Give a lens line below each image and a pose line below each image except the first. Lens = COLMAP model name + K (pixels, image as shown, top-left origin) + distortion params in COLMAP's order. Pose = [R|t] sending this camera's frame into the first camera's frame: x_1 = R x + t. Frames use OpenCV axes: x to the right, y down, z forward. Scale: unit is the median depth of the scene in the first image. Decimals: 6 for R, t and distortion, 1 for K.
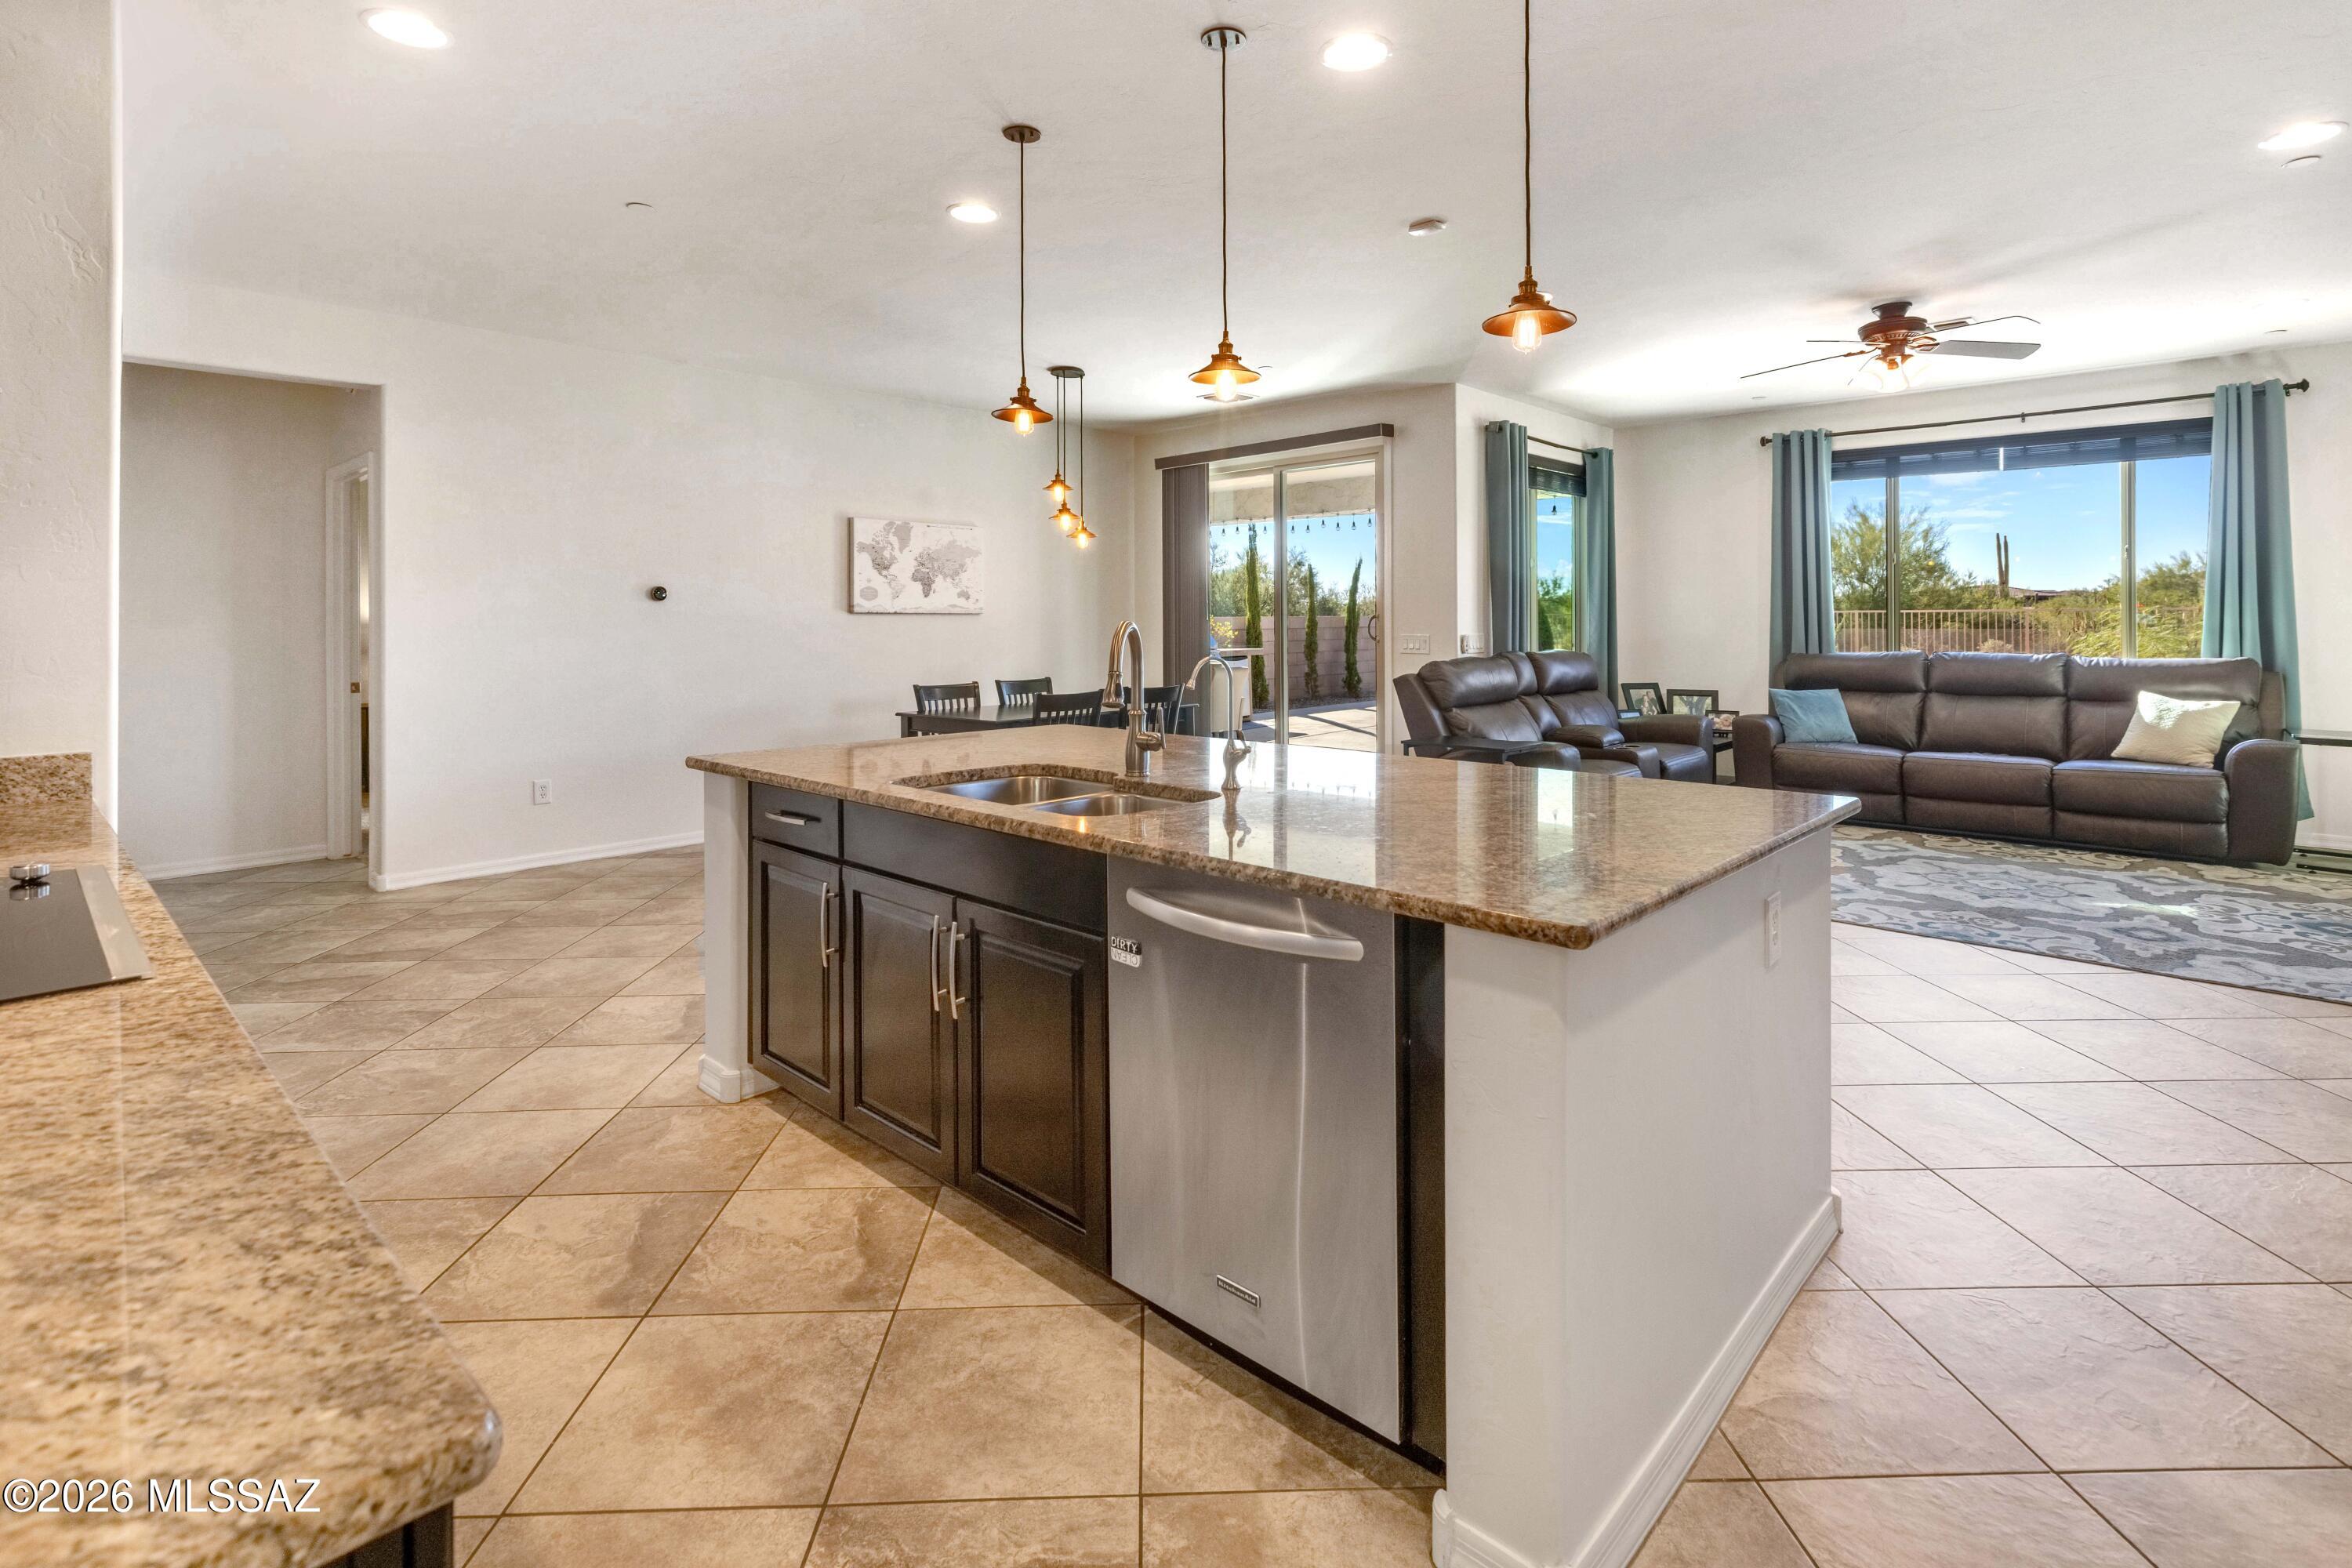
lens RADIAL K [[1134.0, 0, 1173.5], [0, 1134.0, 615.4], [0, 0, 1]] dist [0.008981, -0.002040]
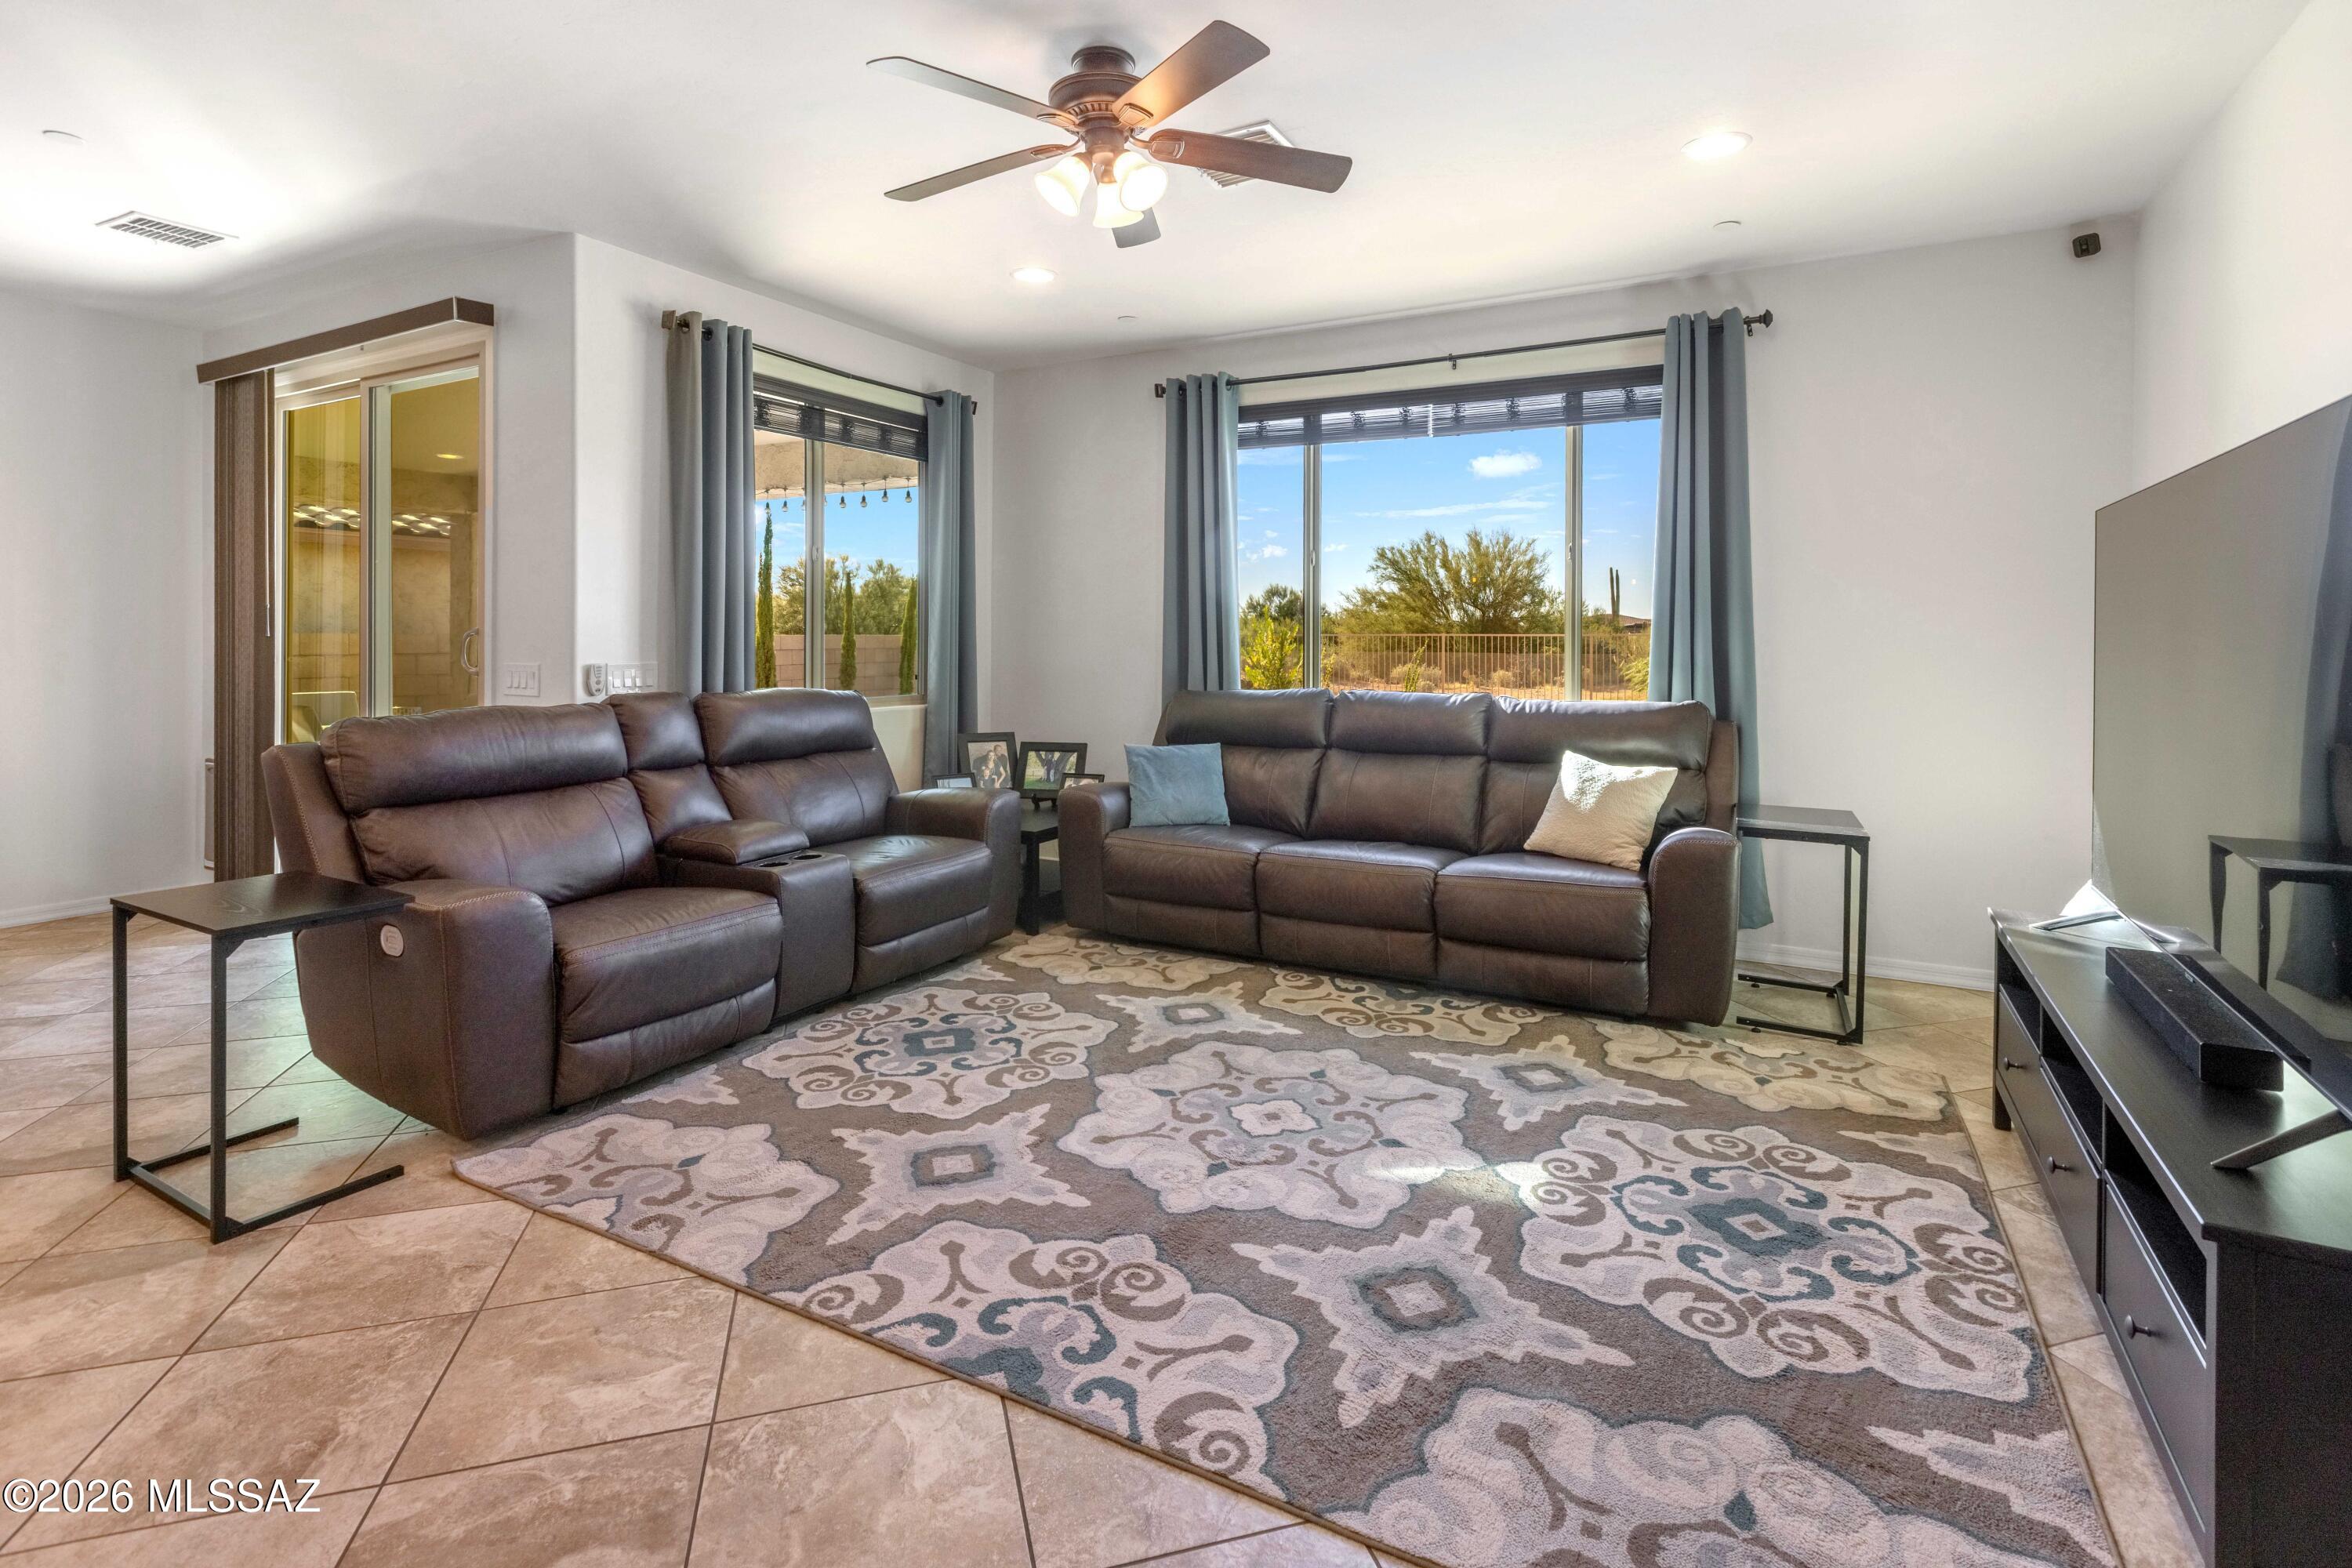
lens RADIAL K [[1134.0, 0, 1172.4], [0, 1134.0, 638.5], [0, 0, 1]] dist [0.008981, -0.002040]
pose [[0.968787, 0.008670, 0.247744, 0.407293], [-0.009441, 0.999954, 0.001924, 0.000141], [-0.247716, -0.004203, 0.968824, 0.360148]]
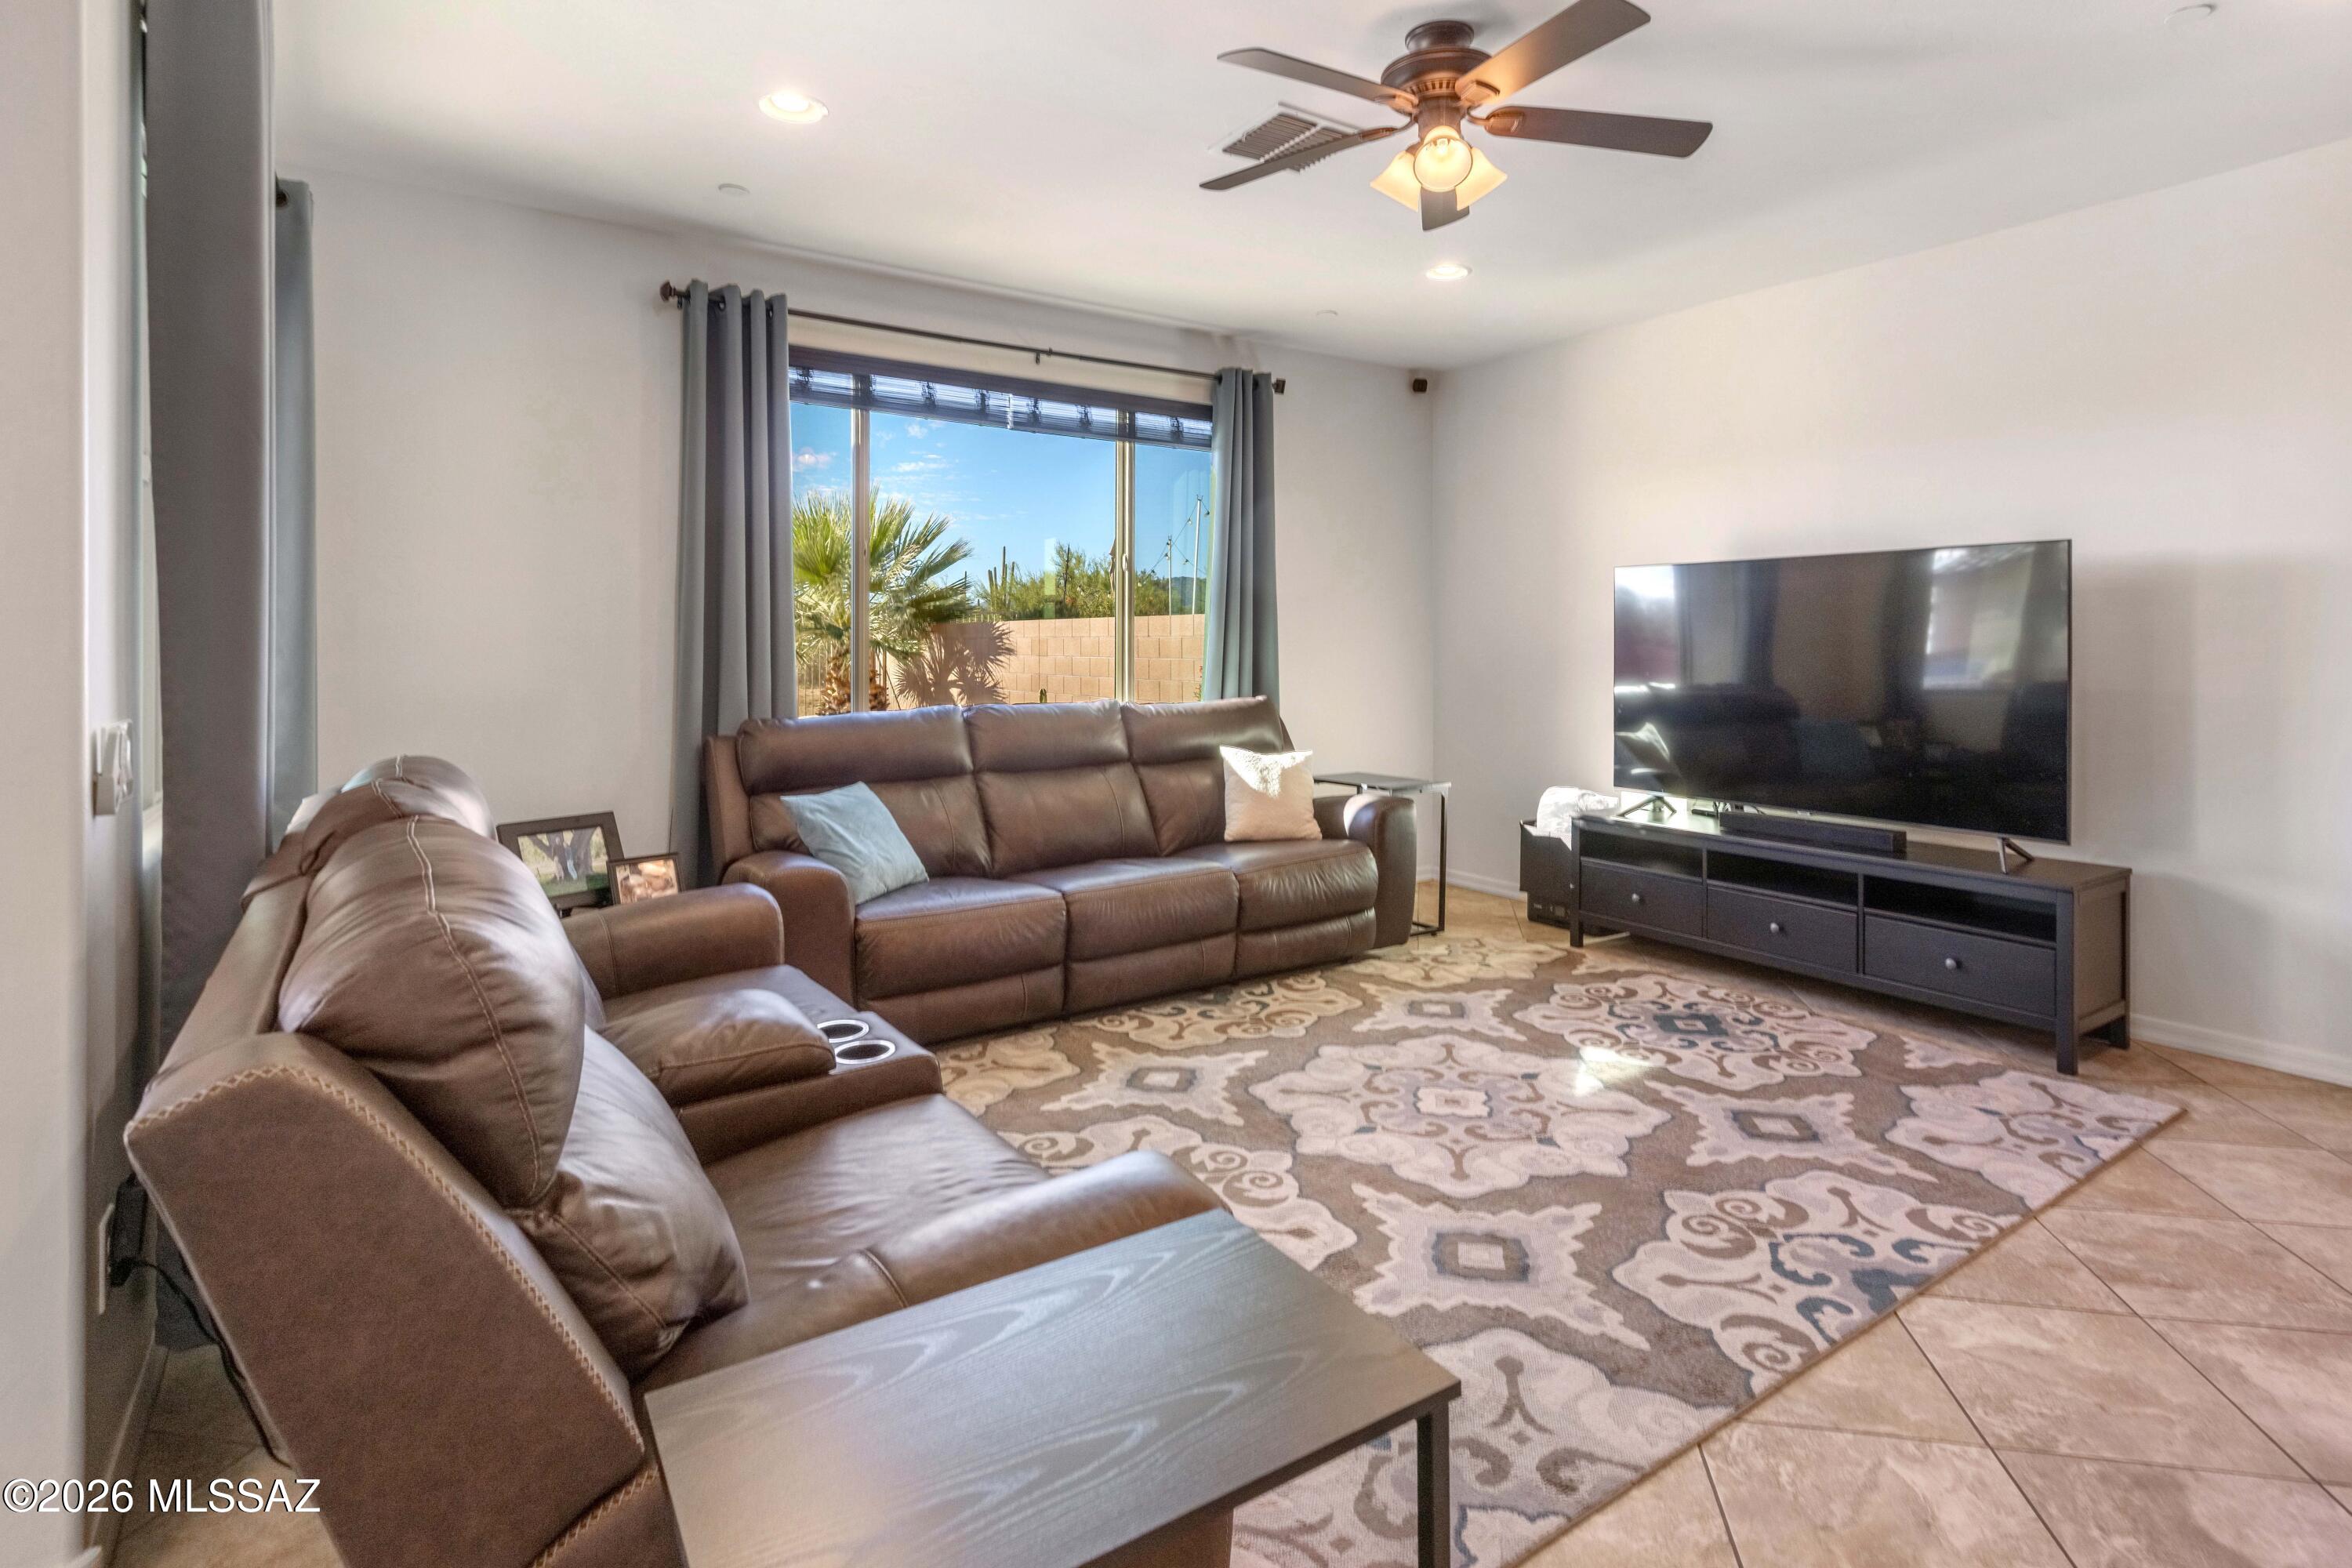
lens RADIAL K [[1187.6, 0, 1249.2], [0, 1187.6, 641.6], [0, 0, 1]] dist [-0.001527, 0.001300]
pose [[0.194633, 0.005054, 0.980863, 0.074087], [-0.000321, 0.999987, -0.005089, 0.001072], [-0.980876, 0.000675, 0.194632, 0.751512]]
